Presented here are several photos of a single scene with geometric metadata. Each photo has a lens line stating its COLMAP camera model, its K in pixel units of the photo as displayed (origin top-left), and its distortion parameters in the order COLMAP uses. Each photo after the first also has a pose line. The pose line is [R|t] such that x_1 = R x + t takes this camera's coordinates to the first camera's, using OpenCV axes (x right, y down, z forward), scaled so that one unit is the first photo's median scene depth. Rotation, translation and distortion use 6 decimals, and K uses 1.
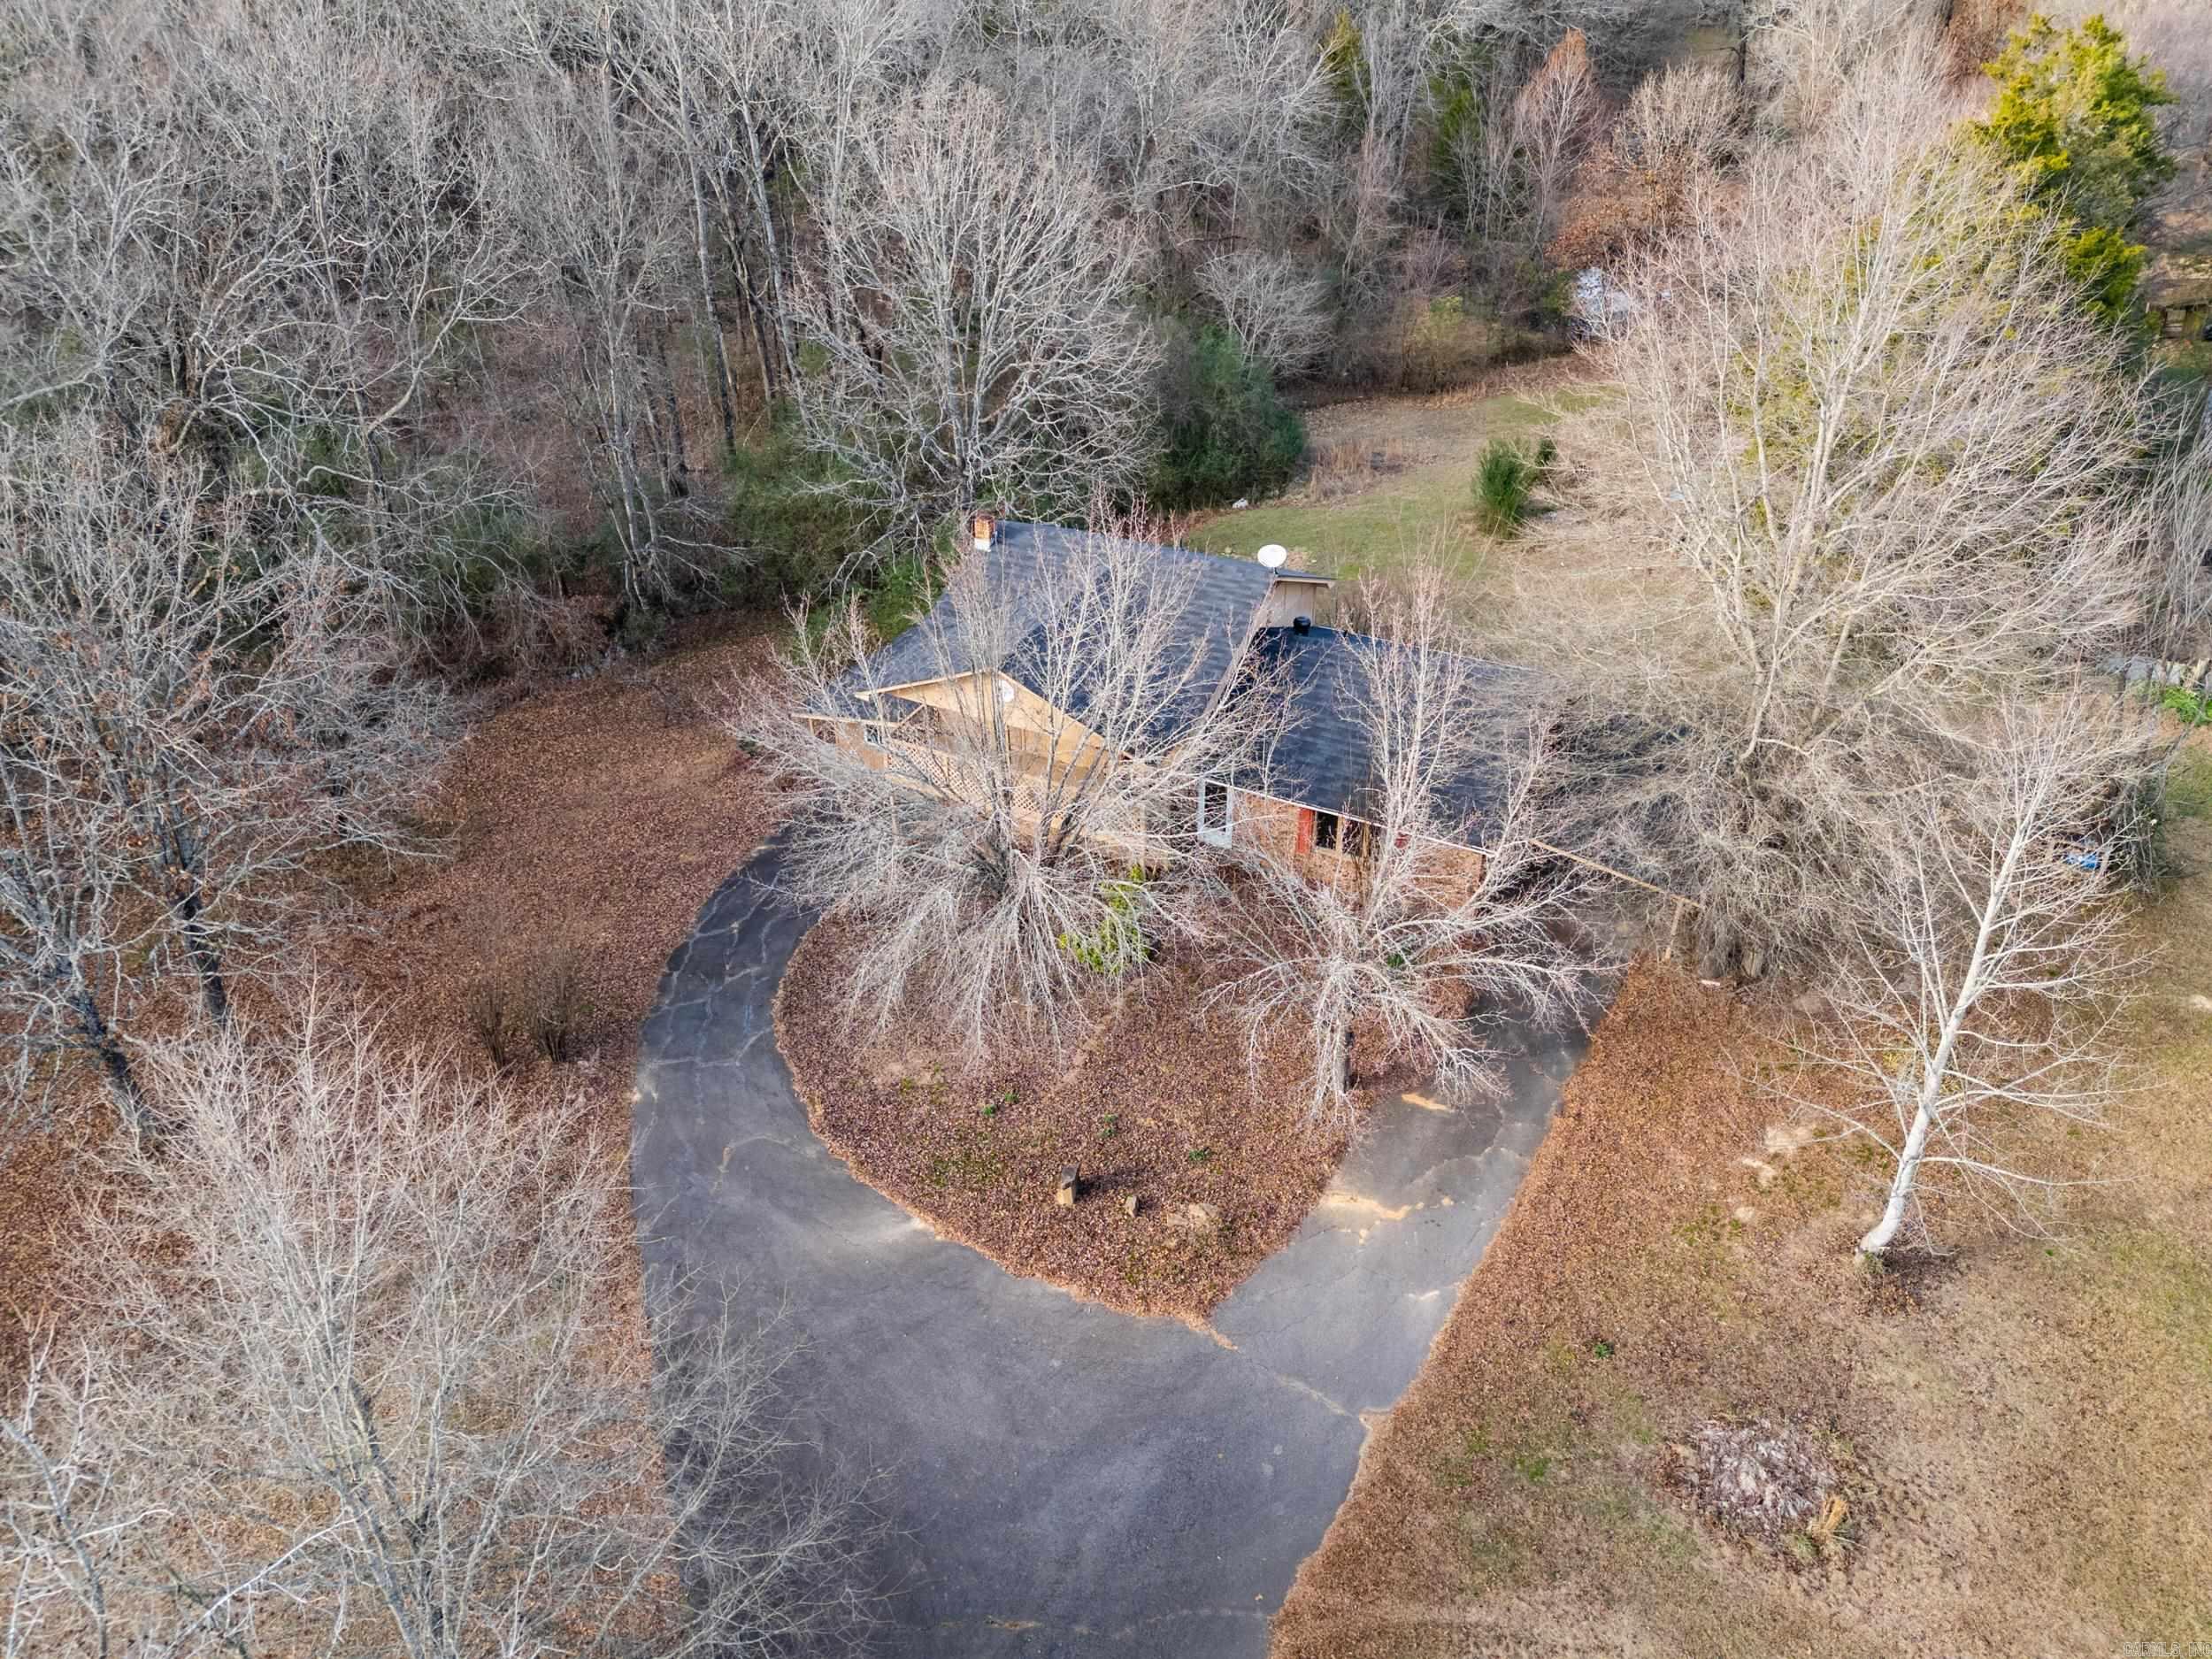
lens RADIAL K [[1616.6, 0, 1117.5], [0, 1616.6, 825.9], [0, 0, 1]] dist [0.076937, -0.067491]
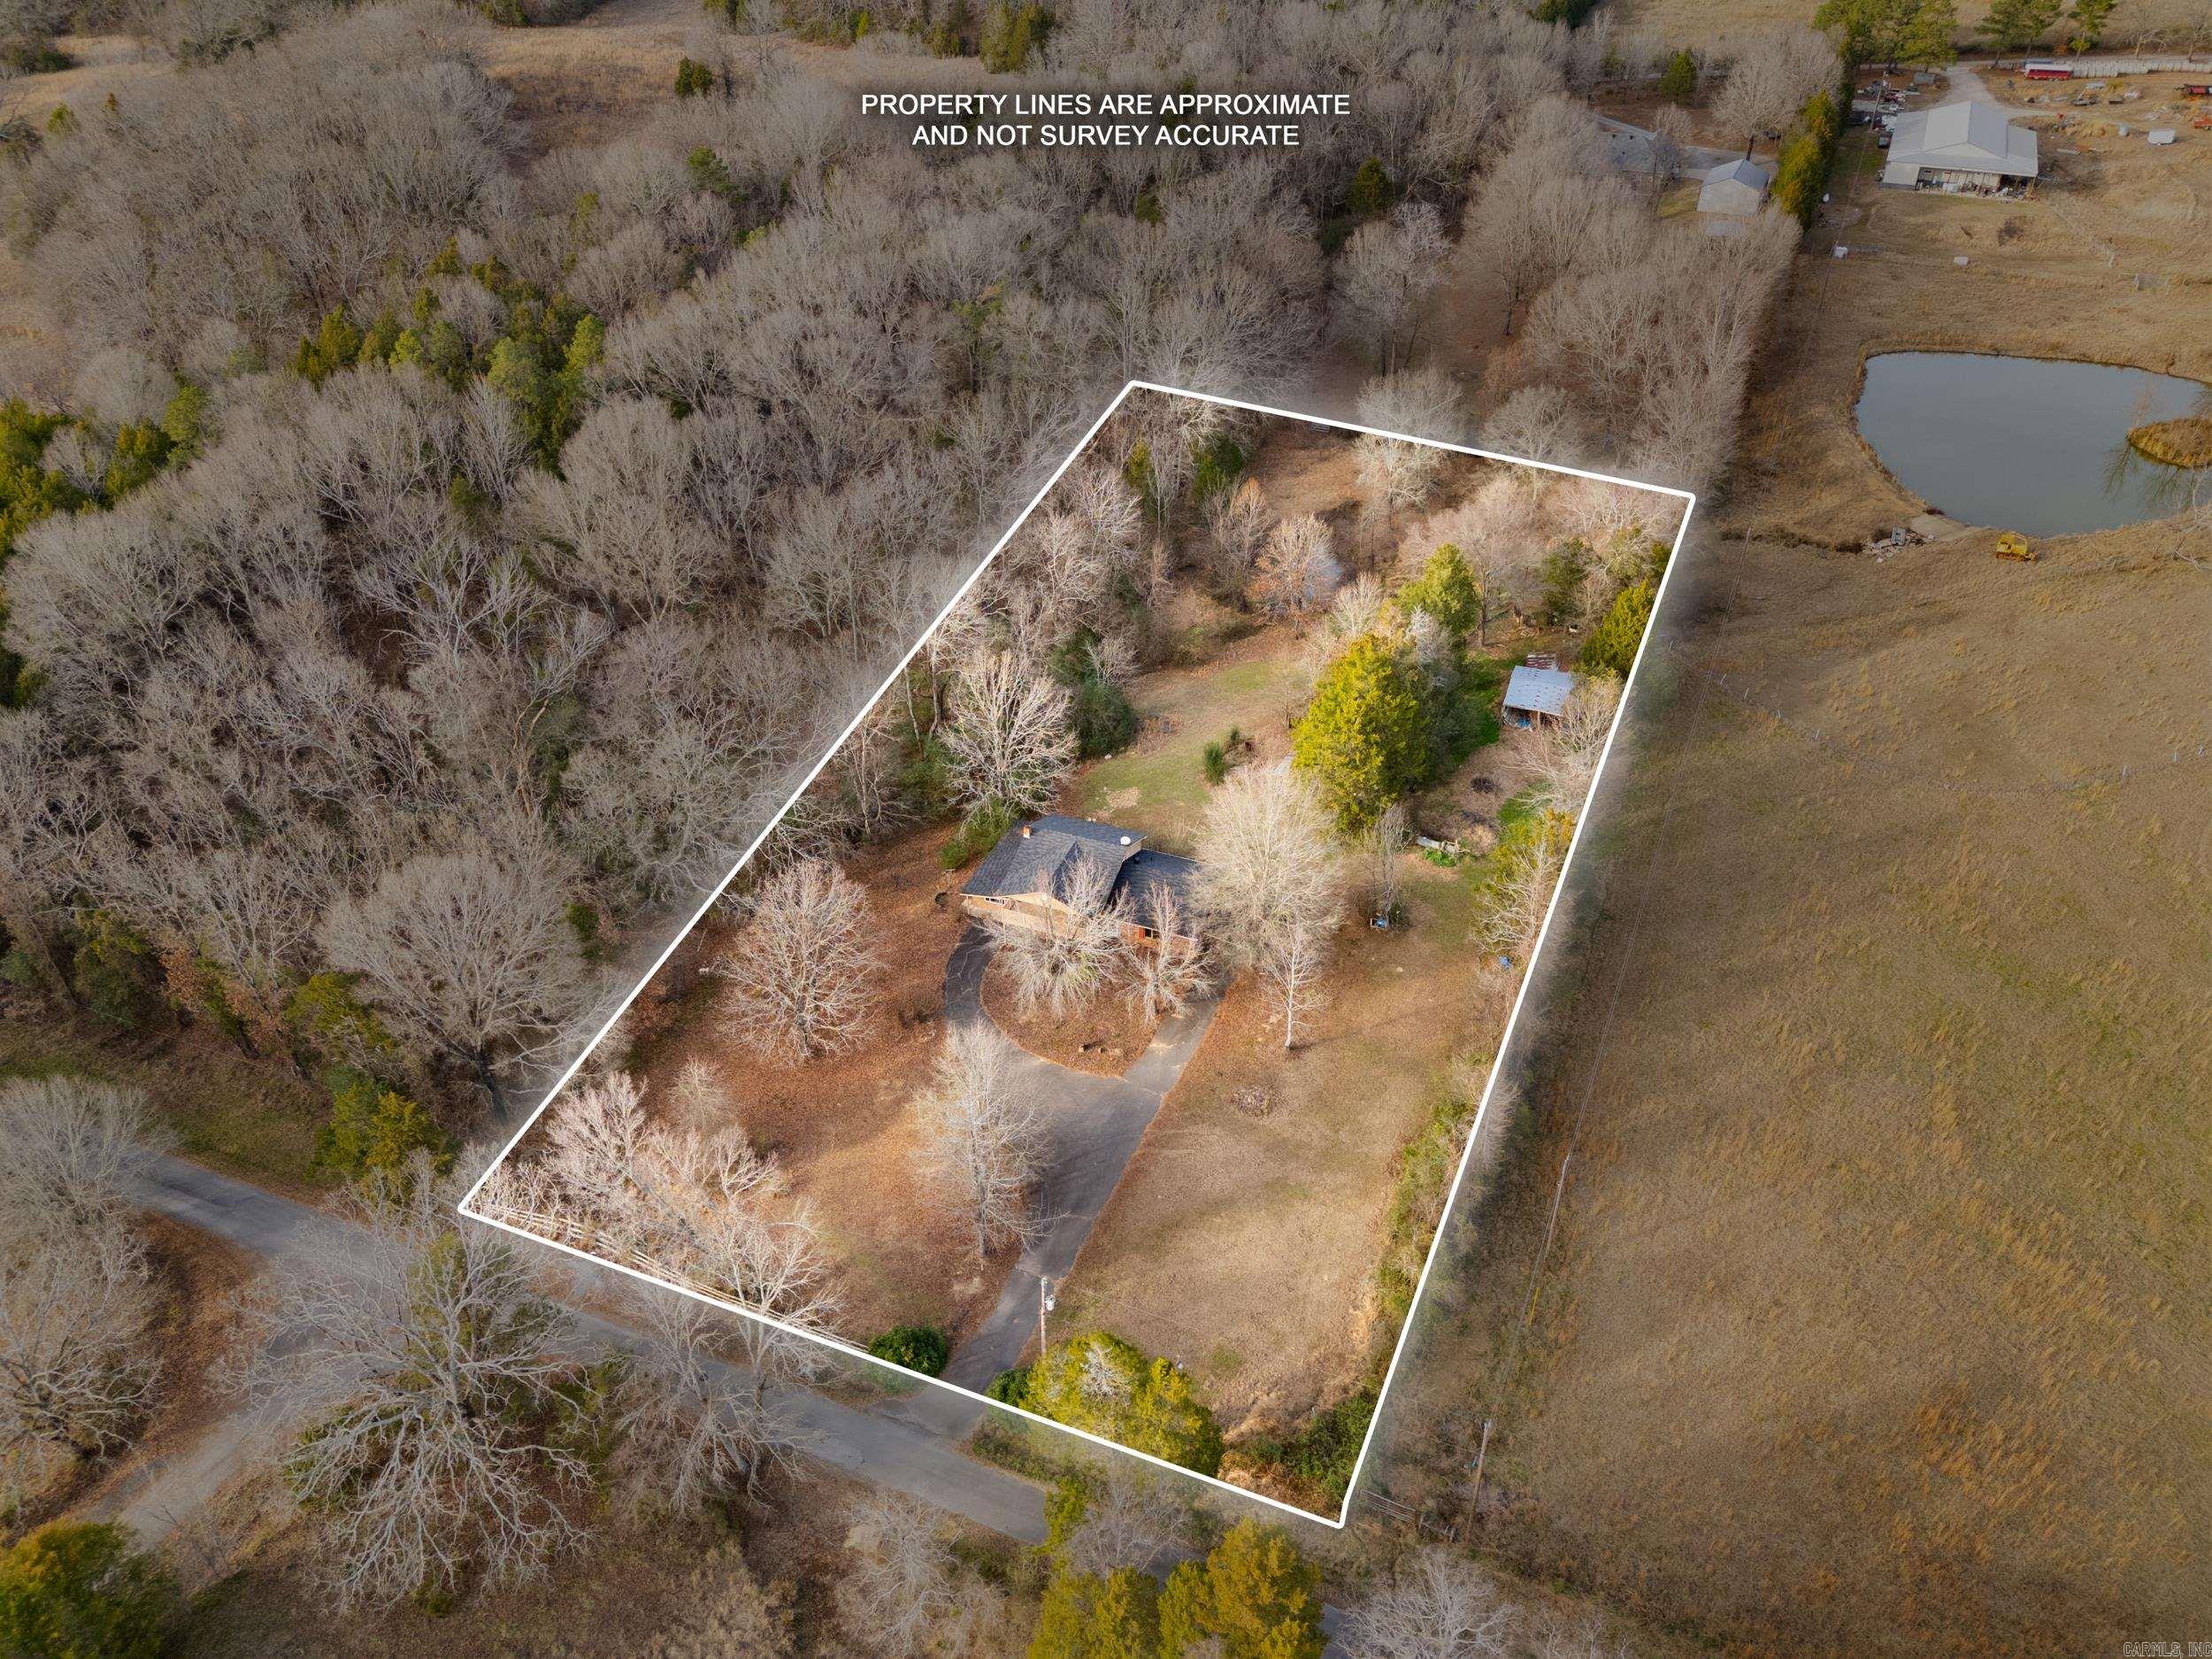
lens RADIAL K [[1616.6, 0, 1117.5], [0, 1616.6, 825.9], [0, 0, 1]] dist [0.076937, -0.067491]
pose [[0.994239, -0.064955, 0.085263, -0.240783], [0.059225, 0.995920, 0.068087, -0.546252], [-0.089337, -0.062645, 0.994029, -2.745869]]
